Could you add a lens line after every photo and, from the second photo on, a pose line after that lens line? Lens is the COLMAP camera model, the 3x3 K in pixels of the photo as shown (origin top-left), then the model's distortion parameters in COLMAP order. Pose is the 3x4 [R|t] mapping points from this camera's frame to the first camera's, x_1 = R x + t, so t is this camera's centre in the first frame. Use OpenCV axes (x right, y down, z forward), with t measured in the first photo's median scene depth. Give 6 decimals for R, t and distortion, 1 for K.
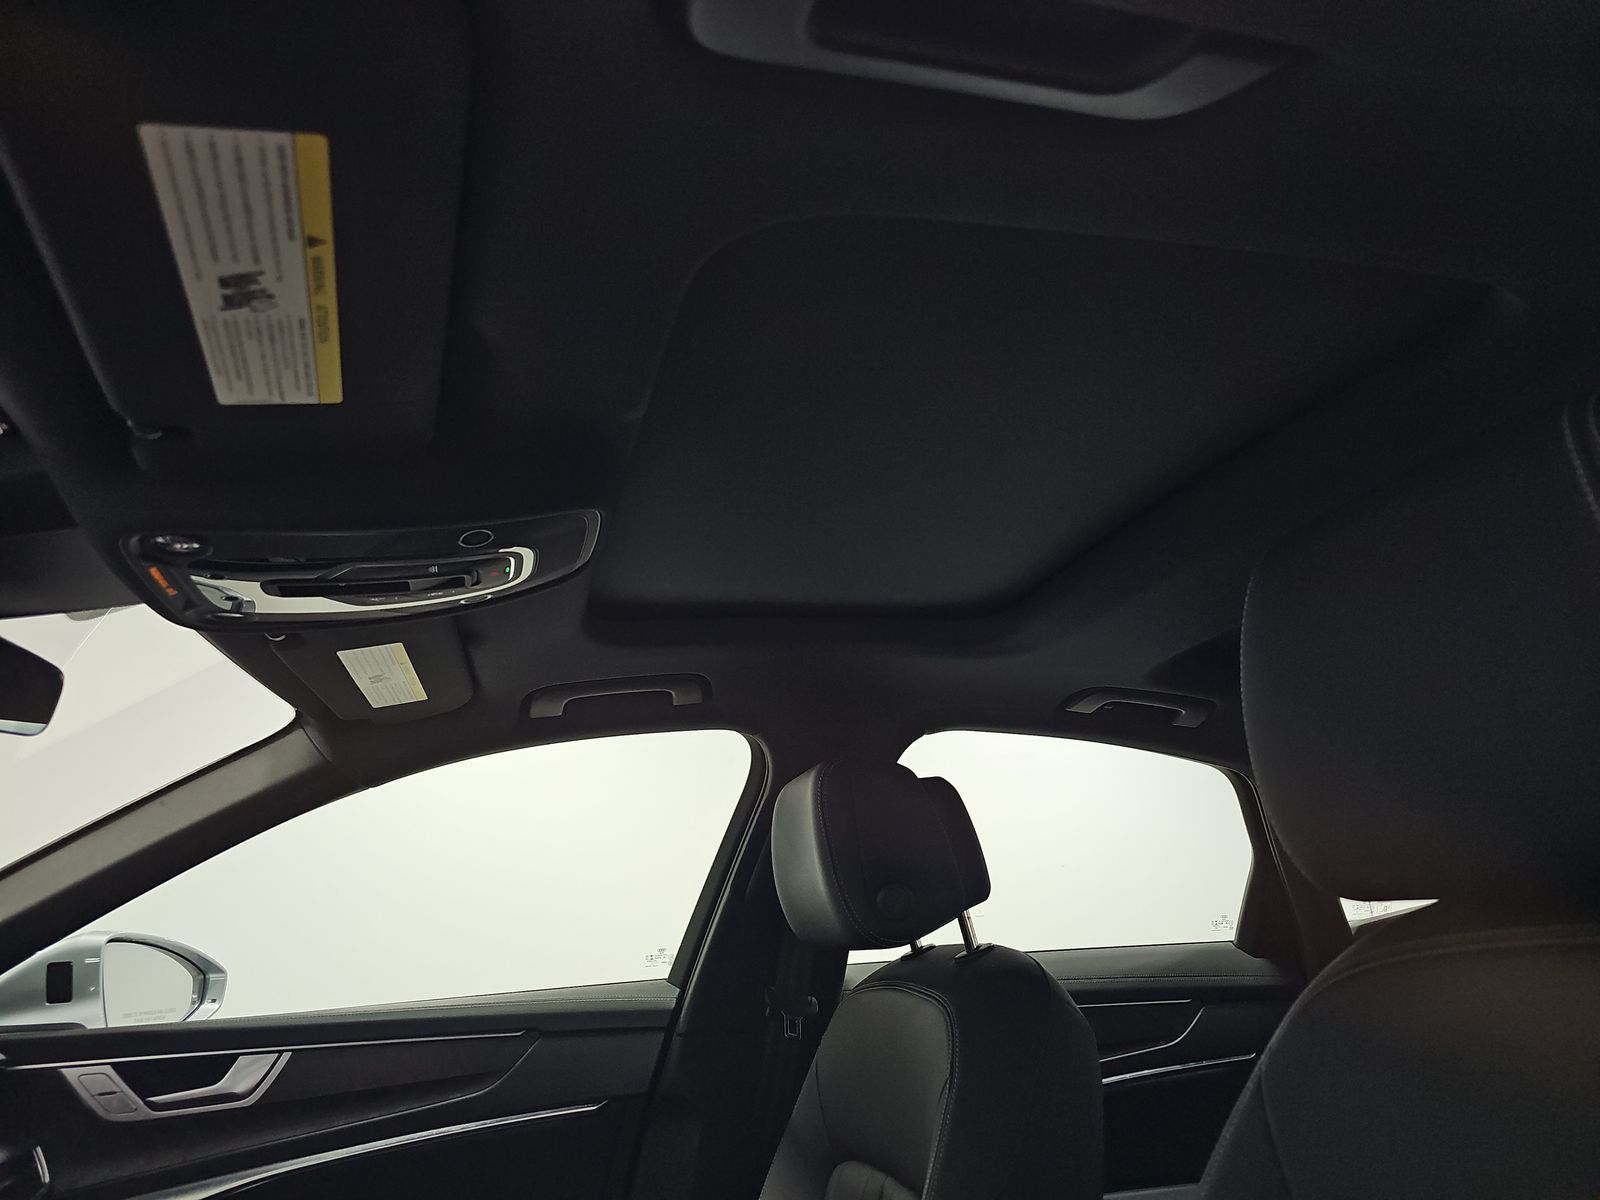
lens RADIAL K [[1060.8, 0, 803.7], [0, 1060.8, 589.8], [0, 0, 1]] dist [0.023108, -0.005402]
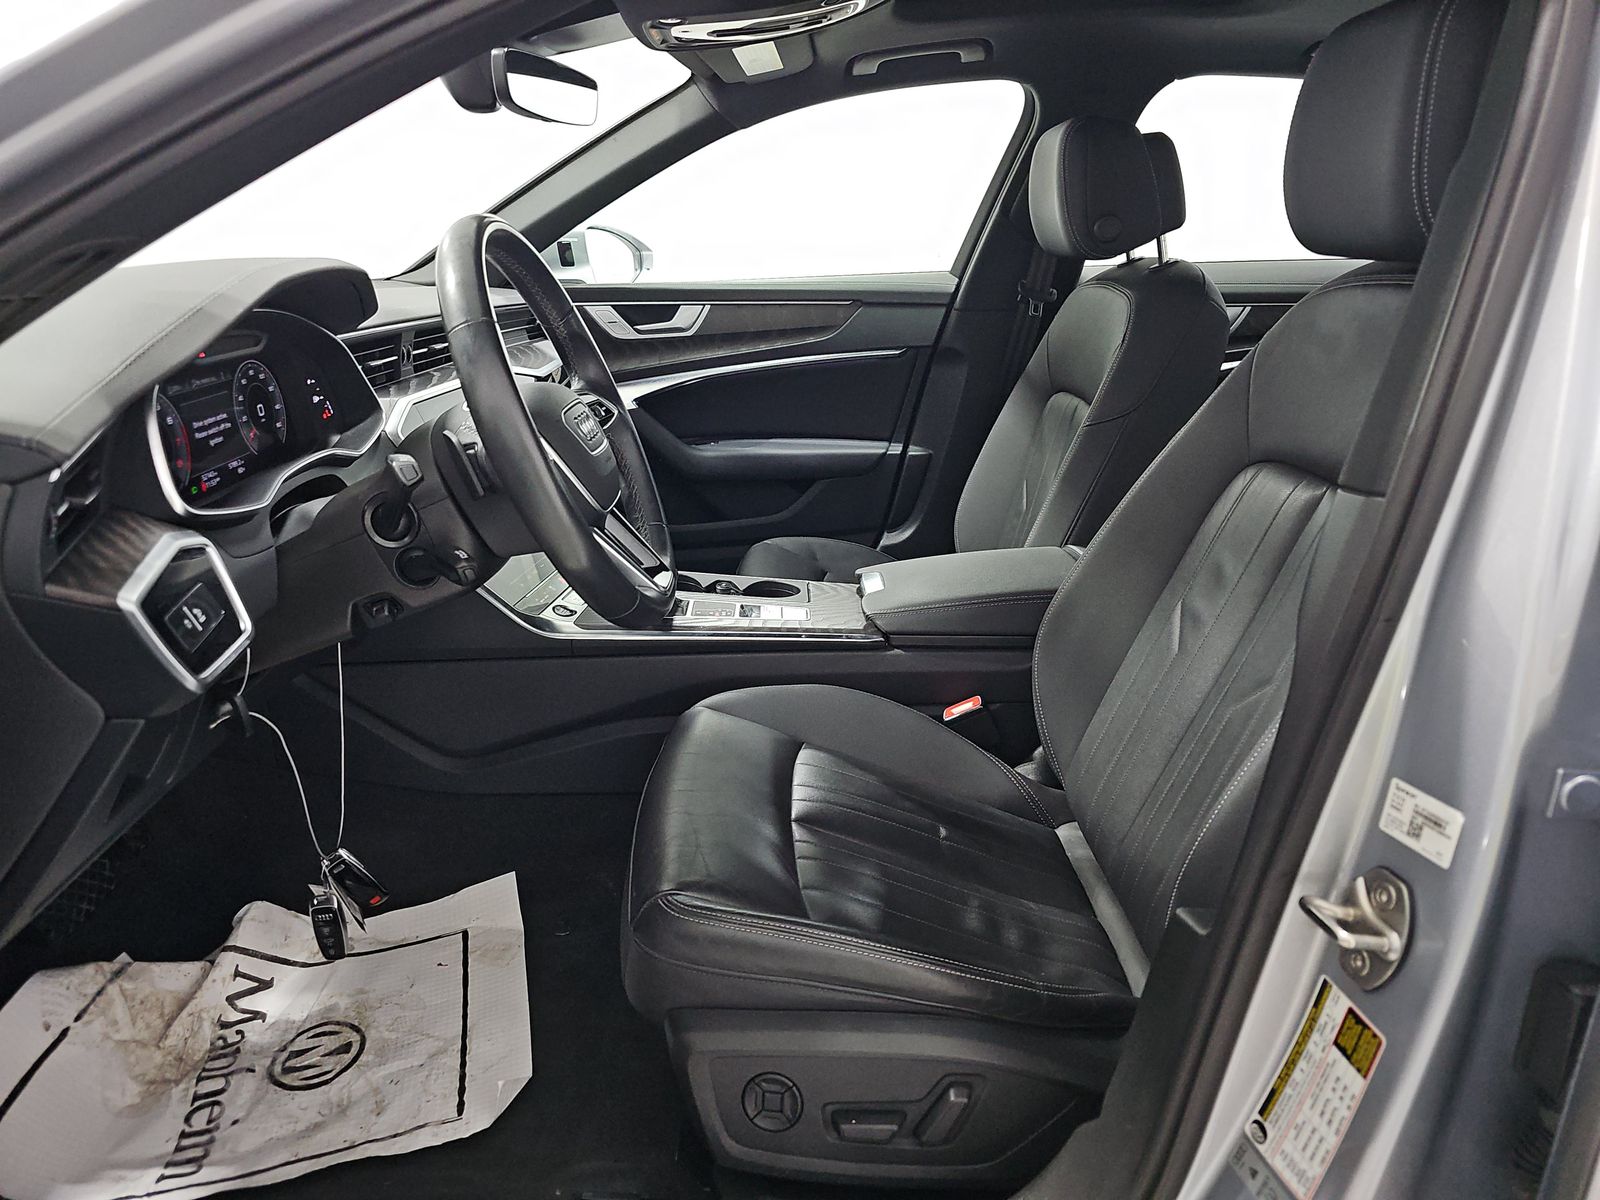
lens RADIAL K [[1077.2, 0, 800.0], [0, 1077.2, 600.0], [0, 0, 1]] dist [0.003798, -0.003515]
pose [[0.966739, 0.115246, -0.228330, 0.065359], [0.047419, 0.796491, 0.602788, -0.179527], [0.251332, -0.593565, 0.764534, -0.454758]]
